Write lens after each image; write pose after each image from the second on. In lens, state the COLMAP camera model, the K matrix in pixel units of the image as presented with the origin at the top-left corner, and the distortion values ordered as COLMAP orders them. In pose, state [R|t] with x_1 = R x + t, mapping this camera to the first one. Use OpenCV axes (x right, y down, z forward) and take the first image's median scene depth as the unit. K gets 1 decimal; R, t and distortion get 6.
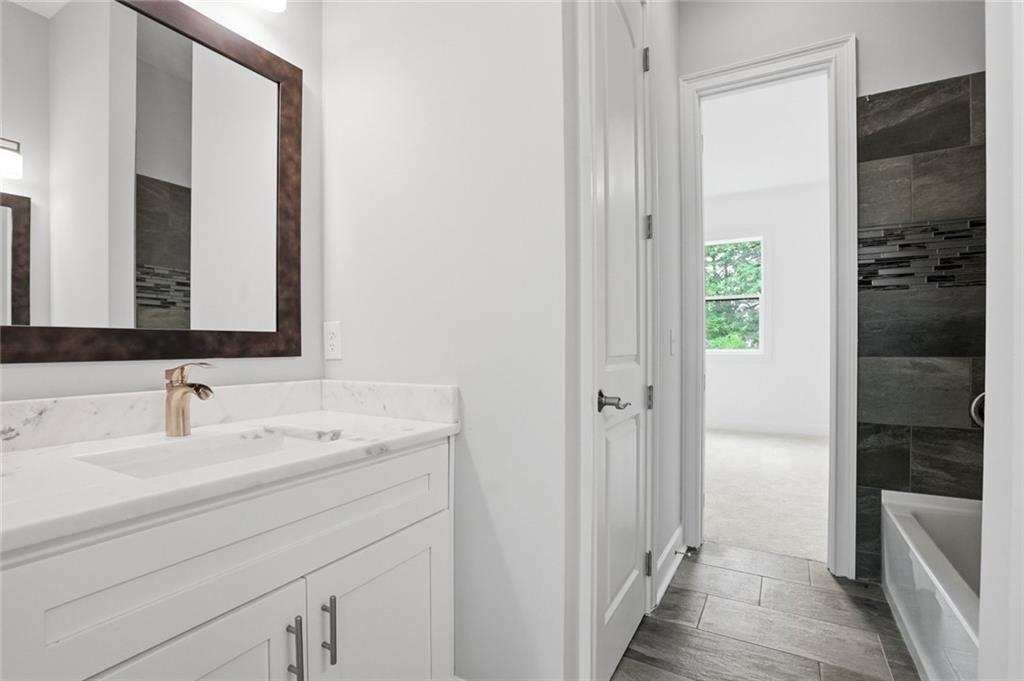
lens RADIAL K [[479.1, 0, 515.8], [0, 479.1, 350.0], [0, 0, 1]] dist [-0.031459, 0.010794]
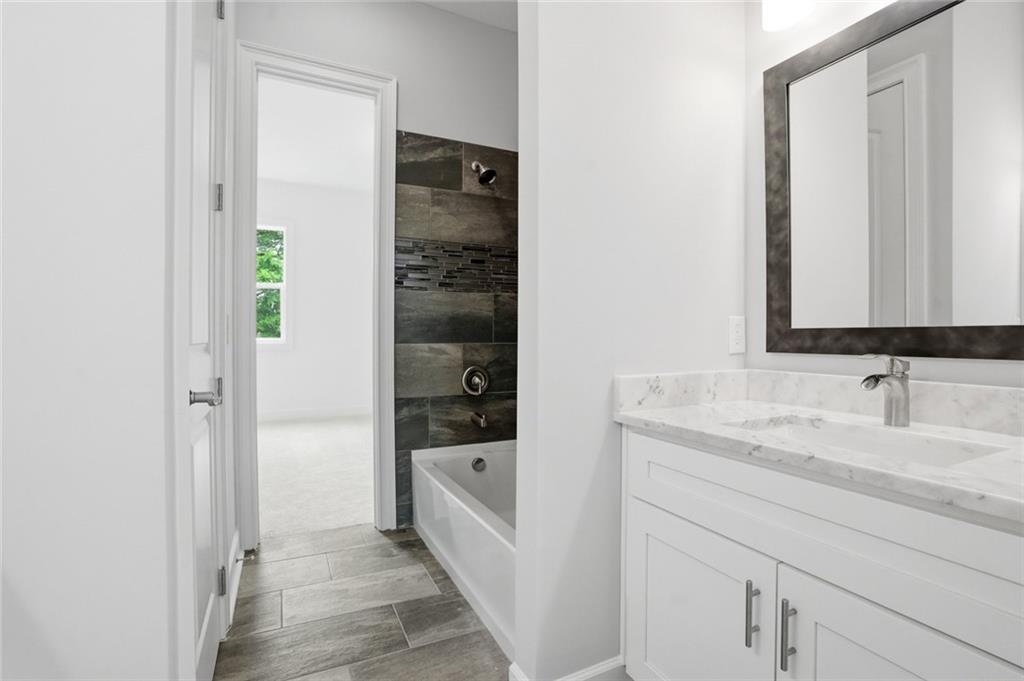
lens RADIAL K [[479.1, 0, 517.3], [0, 479.1, 336.1], [0, 0, 1]] dist [-0.031459, 0.010794]
pose [[0.580039, 0.002654, 0.814585, -0.092356], [0.000333, 0.999994, -0.003495, -0.000840], [-0.814589, 0.002298, 0.580034, 0.038985]]
